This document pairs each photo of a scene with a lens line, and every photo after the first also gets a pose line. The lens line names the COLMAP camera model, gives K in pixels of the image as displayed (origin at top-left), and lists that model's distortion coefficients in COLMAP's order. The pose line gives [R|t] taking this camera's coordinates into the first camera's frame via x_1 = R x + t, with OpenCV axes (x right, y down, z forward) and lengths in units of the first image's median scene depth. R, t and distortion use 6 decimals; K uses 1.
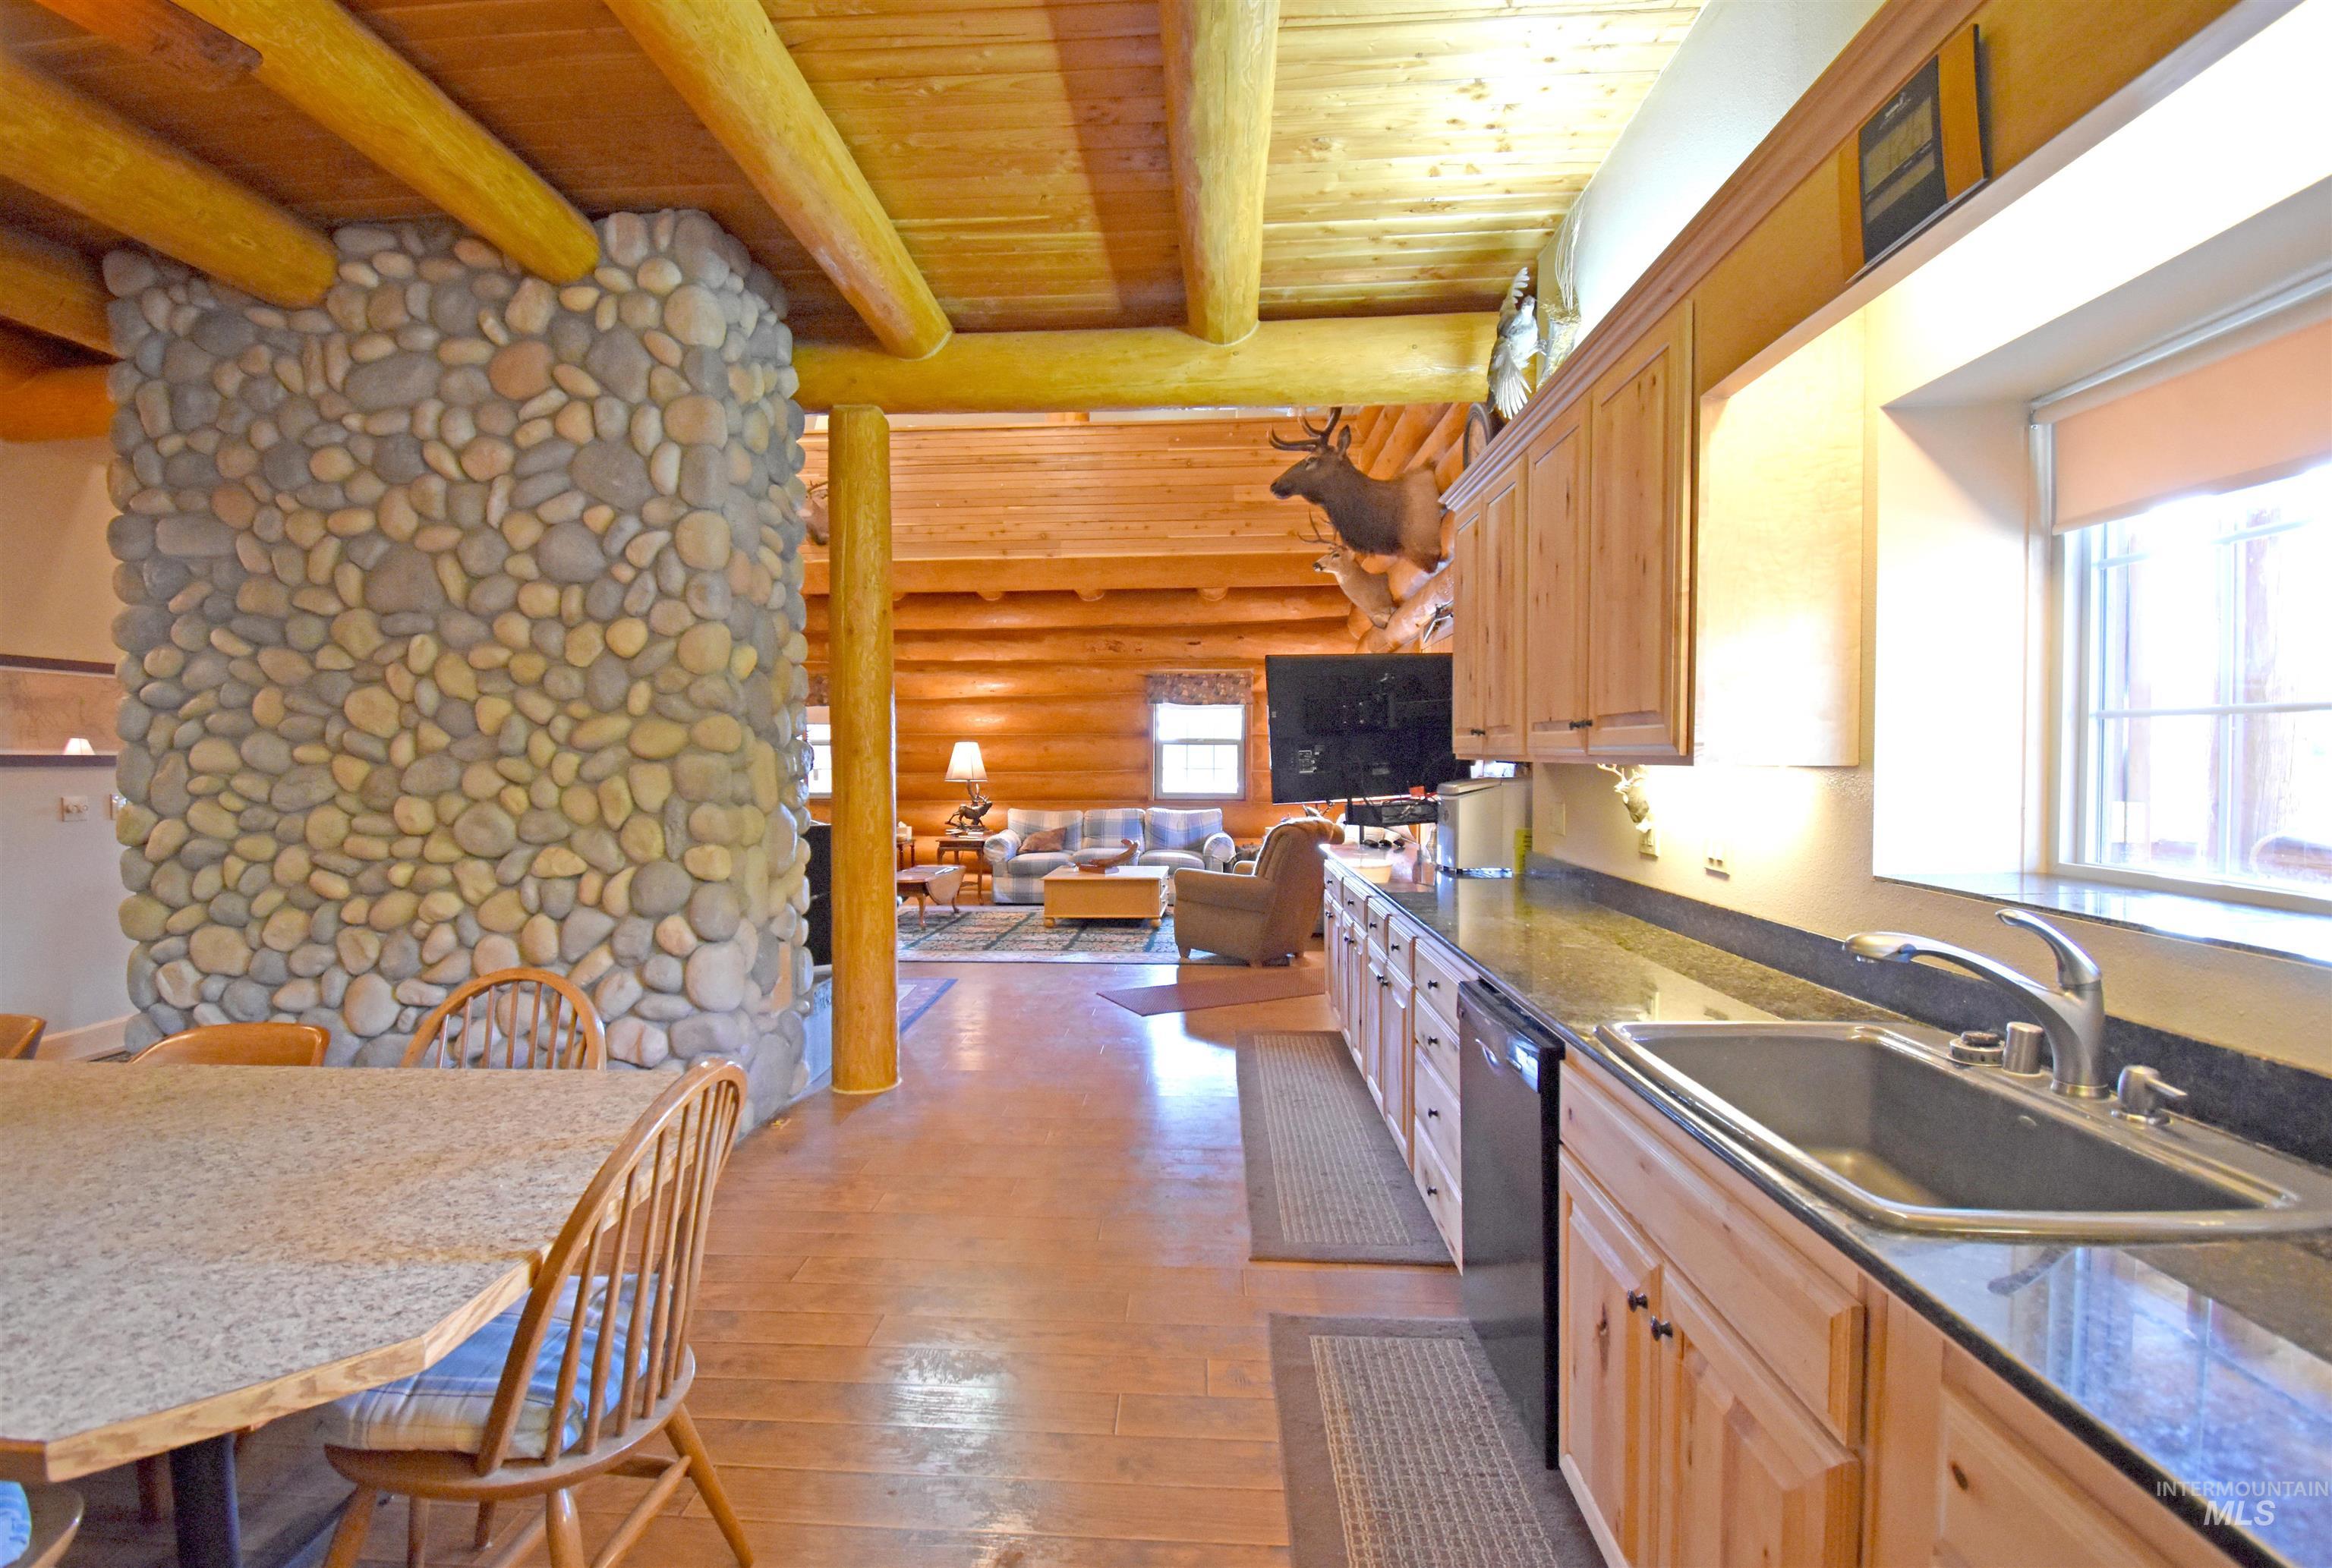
lens RADIAL K [[1050.6, 0, 1166.0], [0, 1050.6, 784.0], [0, 0, 1]] dist [0.011751, -0.033333]
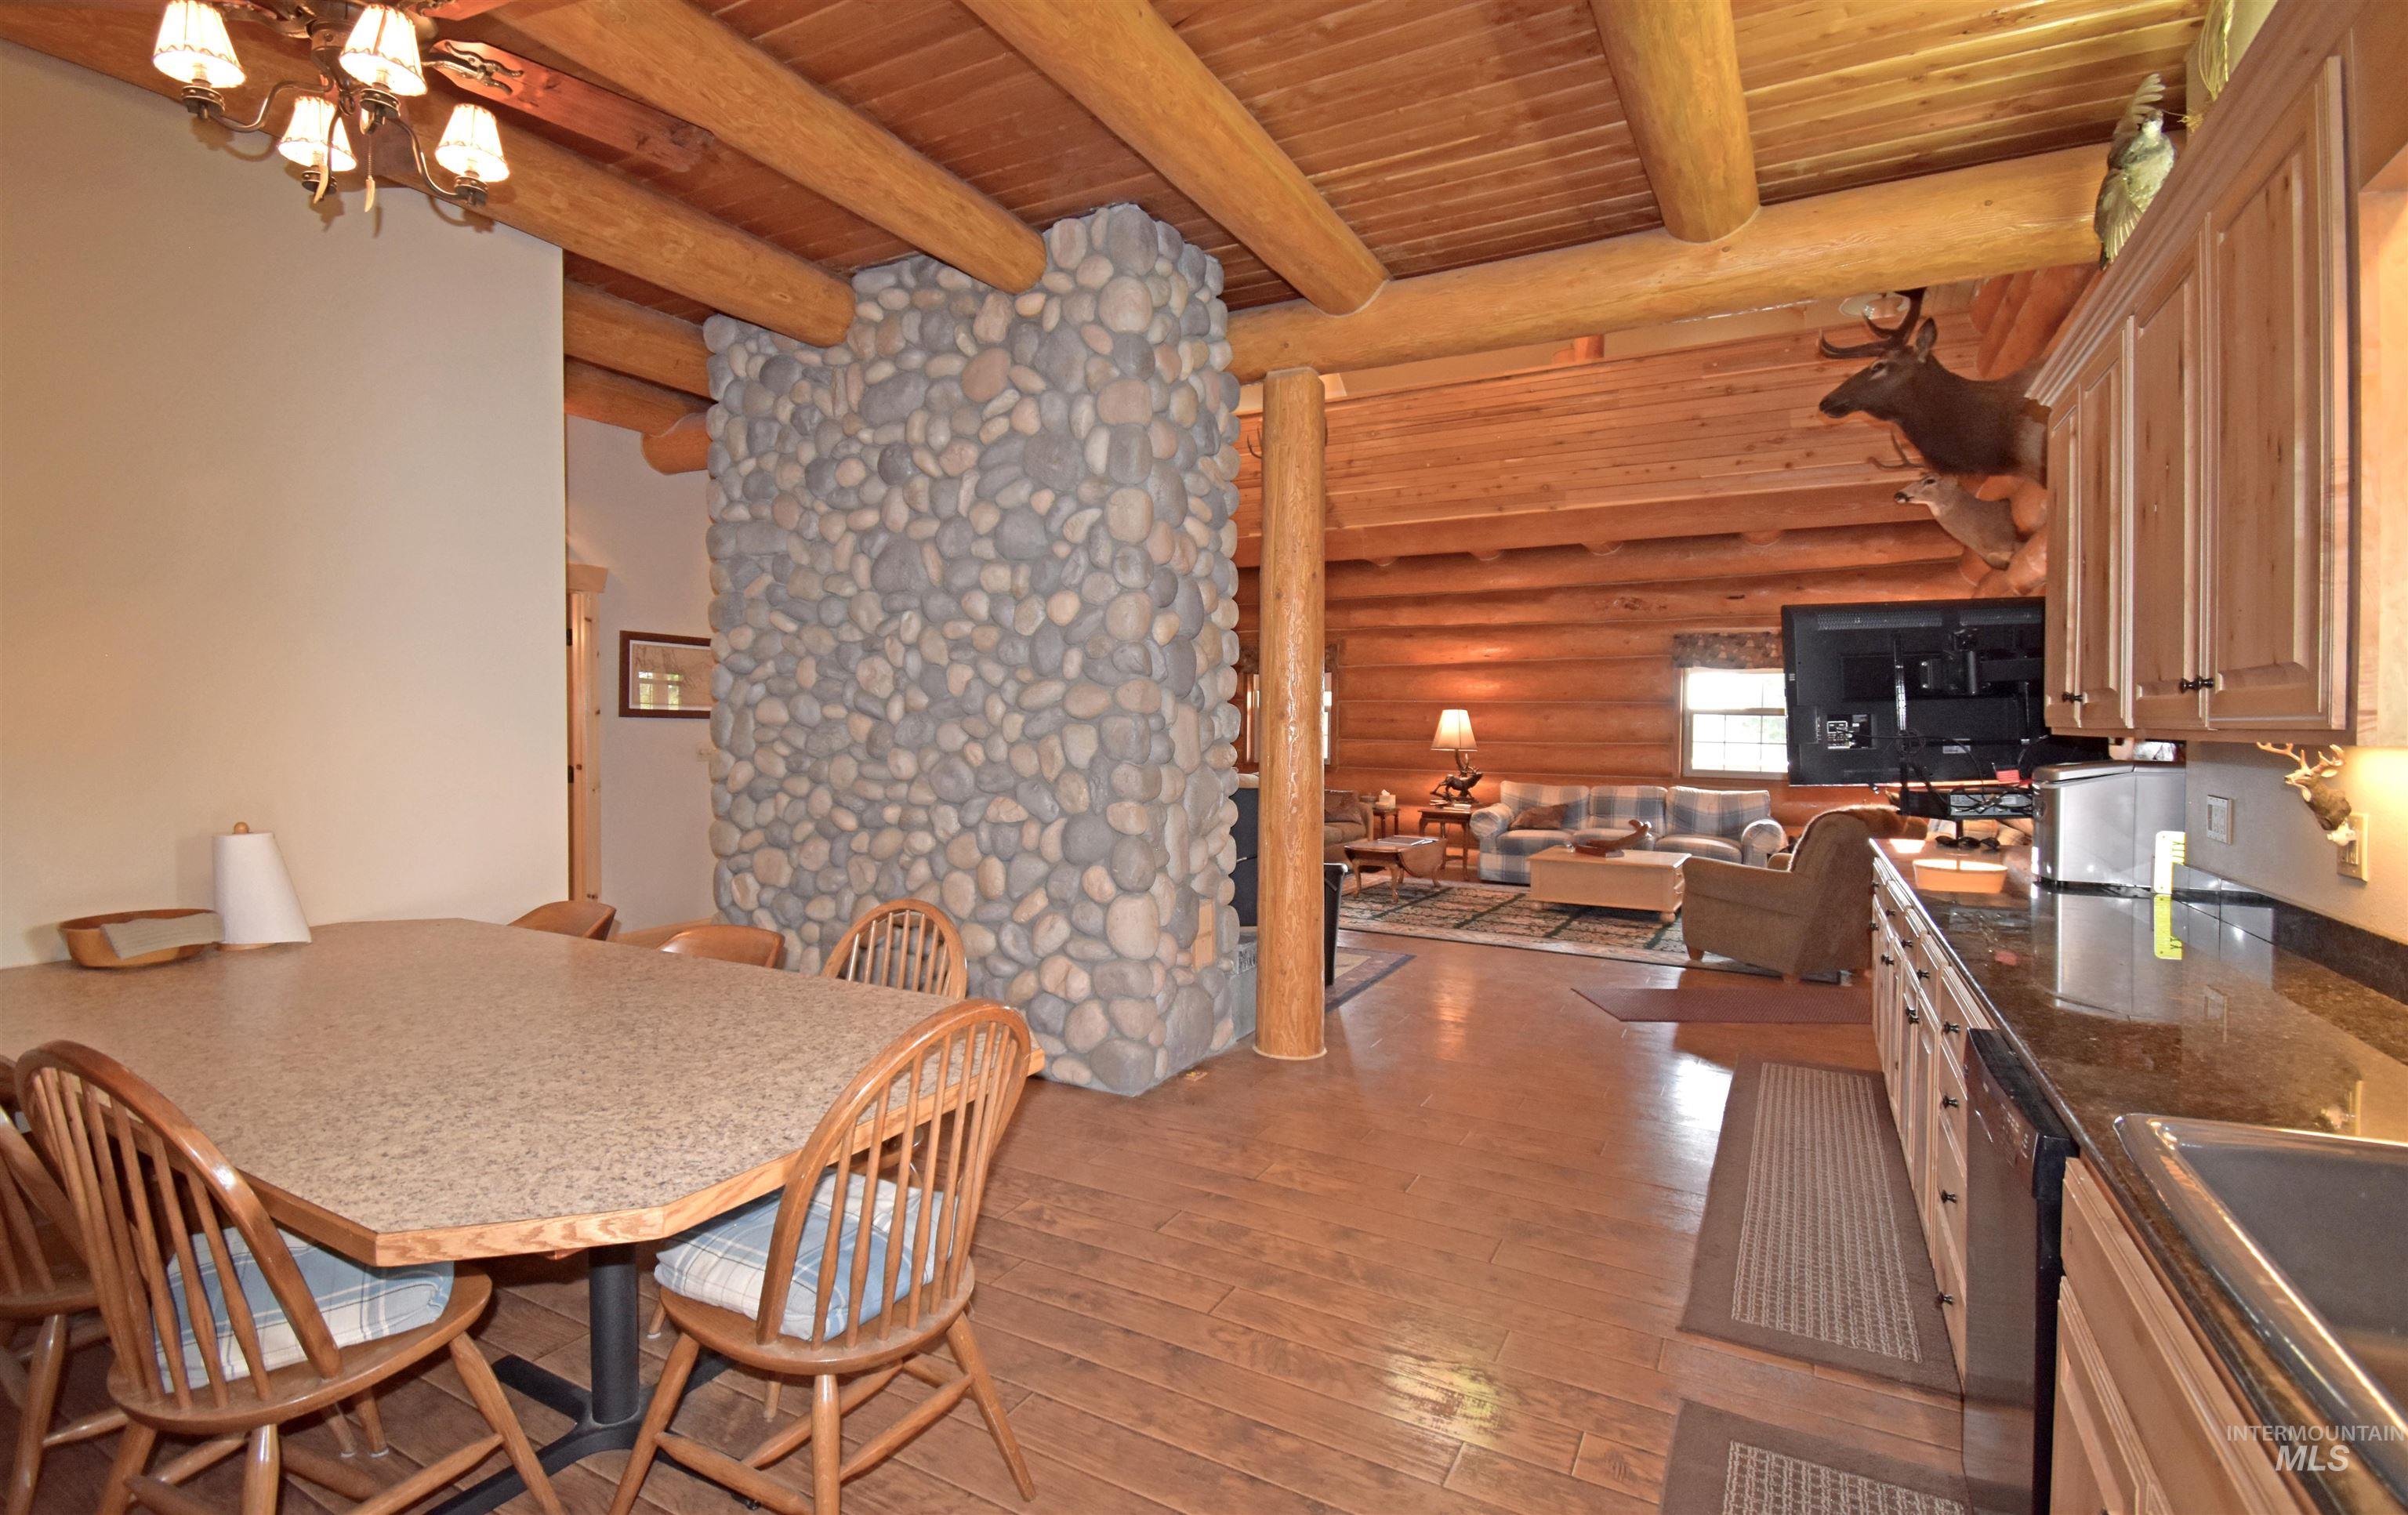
lens RADIAL K [[1070.8, 0, 1205.0], [0, 1070.8, 742.8], [0, 0, 1]] dist [0.000381, -0.018452]
pose [[0.891824, 0.020925, -0.451899, 0.123517], [-0.025791, 0.999657, -0.004610, 0.002009], [0.451648, 0.015766, 0.892057, 0.072403]]
